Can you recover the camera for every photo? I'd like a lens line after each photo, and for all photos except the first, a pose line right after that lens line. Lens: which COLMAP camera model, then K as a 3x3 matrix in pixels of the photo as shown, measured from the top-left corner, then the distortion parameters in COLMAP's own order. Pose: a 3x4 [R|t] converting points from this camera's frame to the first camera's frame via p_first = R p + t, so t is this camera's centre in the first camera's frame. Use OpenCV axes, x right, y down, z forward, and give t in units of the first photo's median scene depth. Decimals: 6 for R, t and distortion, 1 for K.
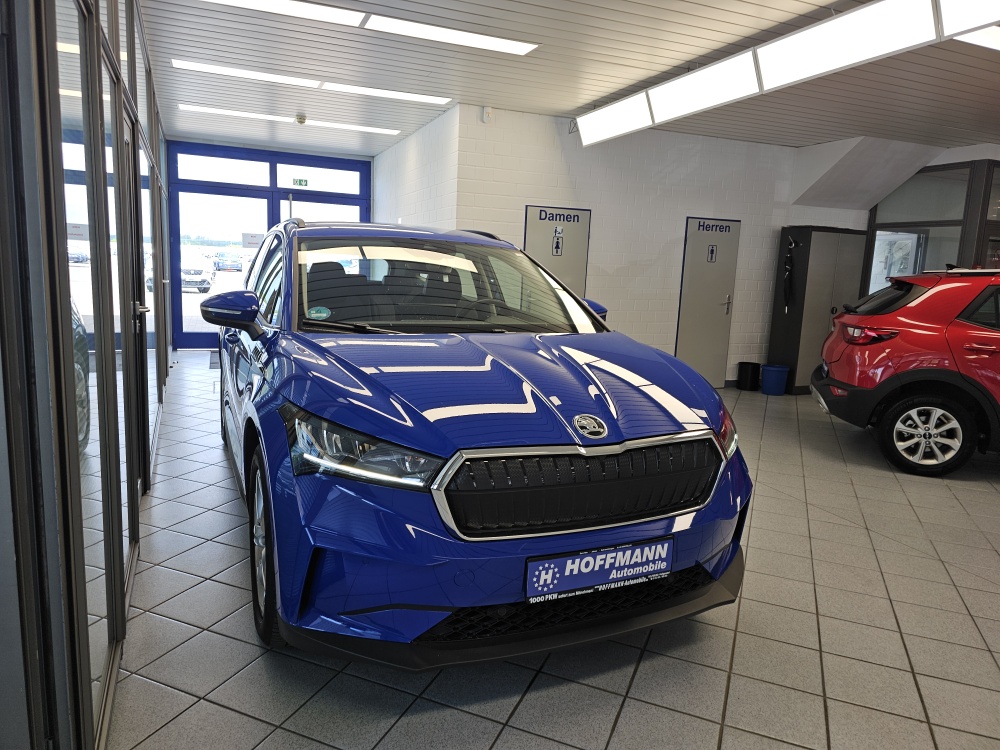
lens RADIAL K [[668.7, 0, 500.5], [0, 668.7, 381.1], [0, 0, 1]] dist [0.053127, -0.059209]
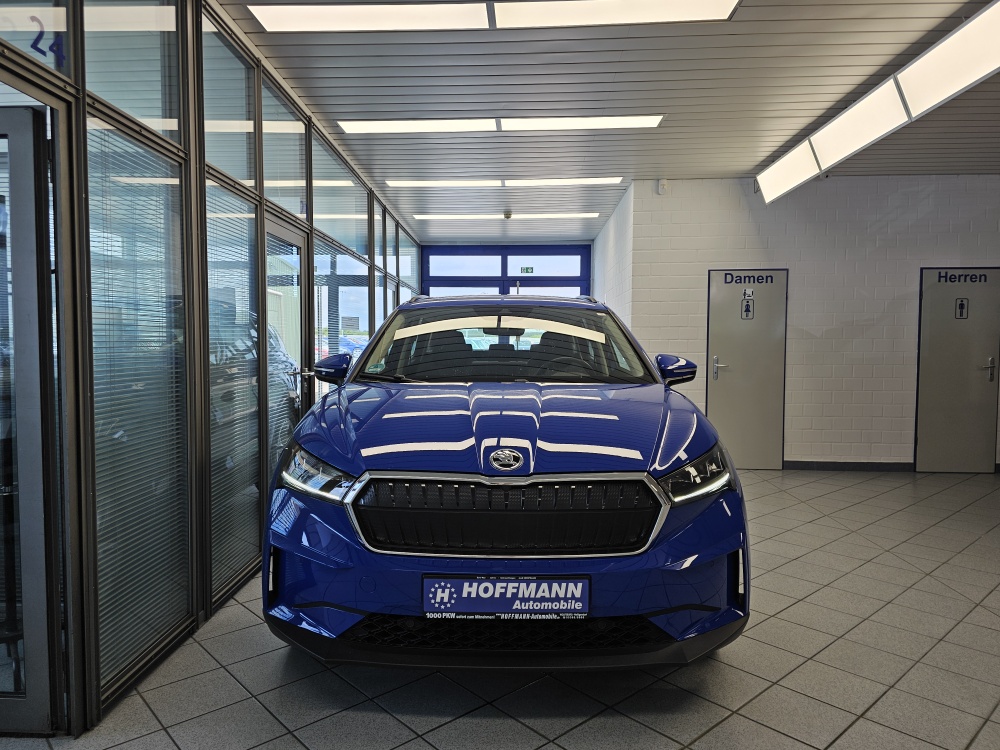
lens RADIAL K [[668.7, 0, 479.9], [0, 668.7, 386.6], [0, 0, 1]] dist [0.053127, -0.059209]
pose [[0.901036, -0.010955, -0.433605, 0.211327], [-0.037995, 0.993844, -0.104065, 0.024466], [0.432076, 0.110241, 0.895074, 0.008041]]
